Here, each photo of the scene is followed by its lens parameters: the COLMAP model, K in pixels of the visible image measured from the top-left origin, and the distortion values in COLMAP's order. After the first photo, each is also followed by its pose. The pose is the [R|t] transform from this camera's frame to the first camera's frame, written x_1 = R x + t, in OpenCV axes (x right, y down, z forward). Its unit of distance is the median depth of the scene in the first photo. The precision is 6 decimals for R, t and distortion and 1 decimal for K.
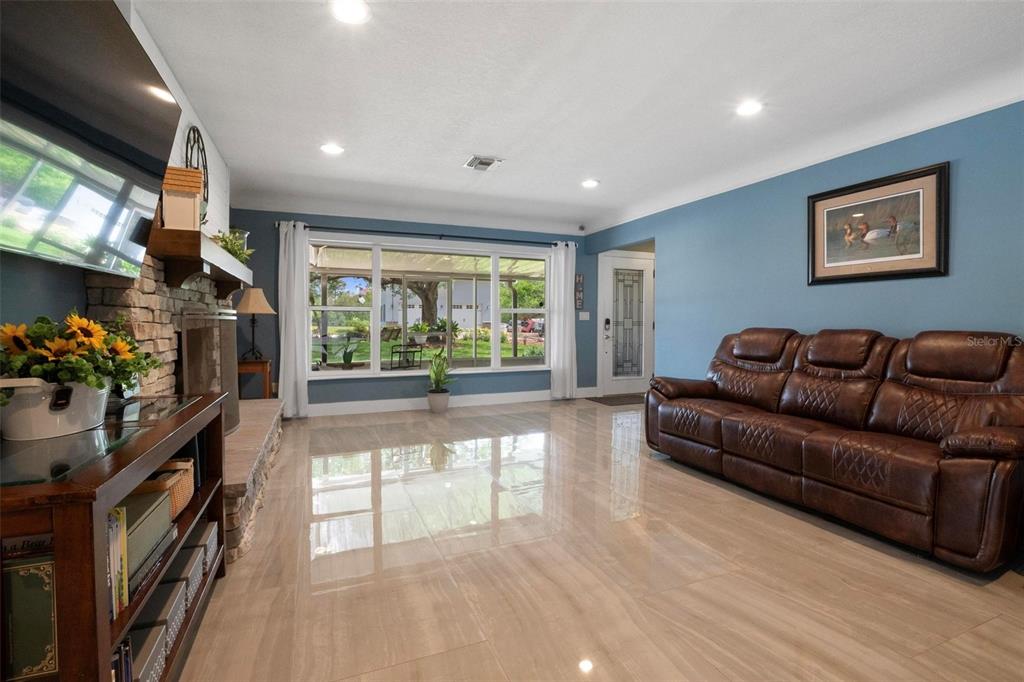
lens RADIAL K [[468.9, 0, 529.4], [0, 468.9, 331.4], [0, 0, 1]] dist [-0.030476, 0.004044]
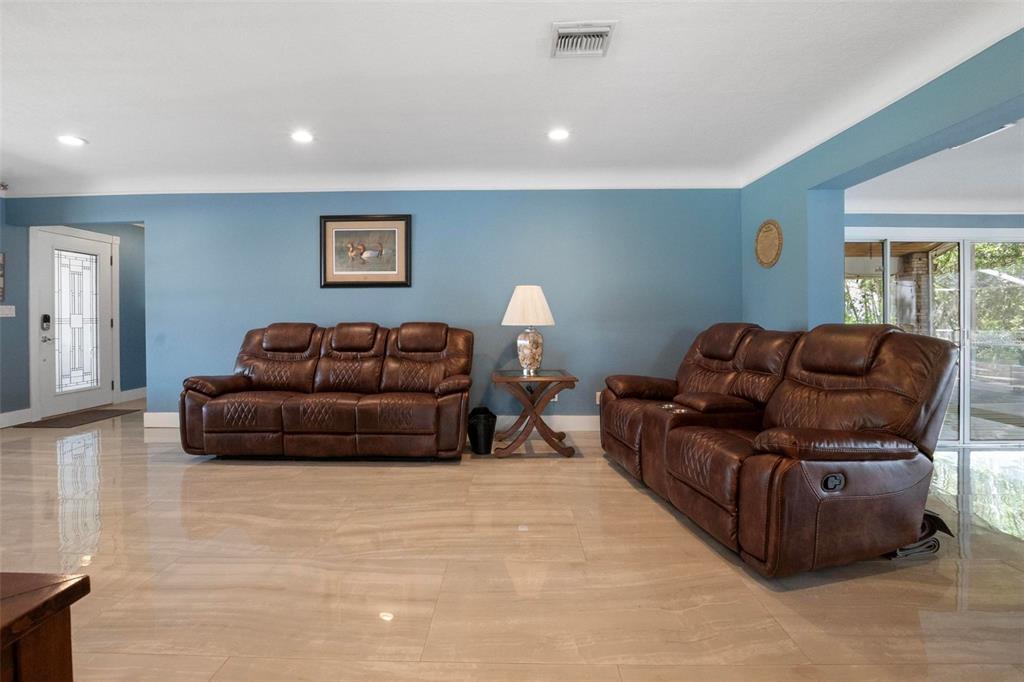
lens RADIAL K [[468.9, 0, 514.5], [0, 468.9, 325.8], [0, 0, 1]] dist [-0.030476, 0.004044]
pose [[0.389494, -0.022790, 0.920747, -0.398087], [0.024013, 0.999605, 0.014583, -0.004390], [-0.920716, 0.016430, 0.389887, 0.048649]]
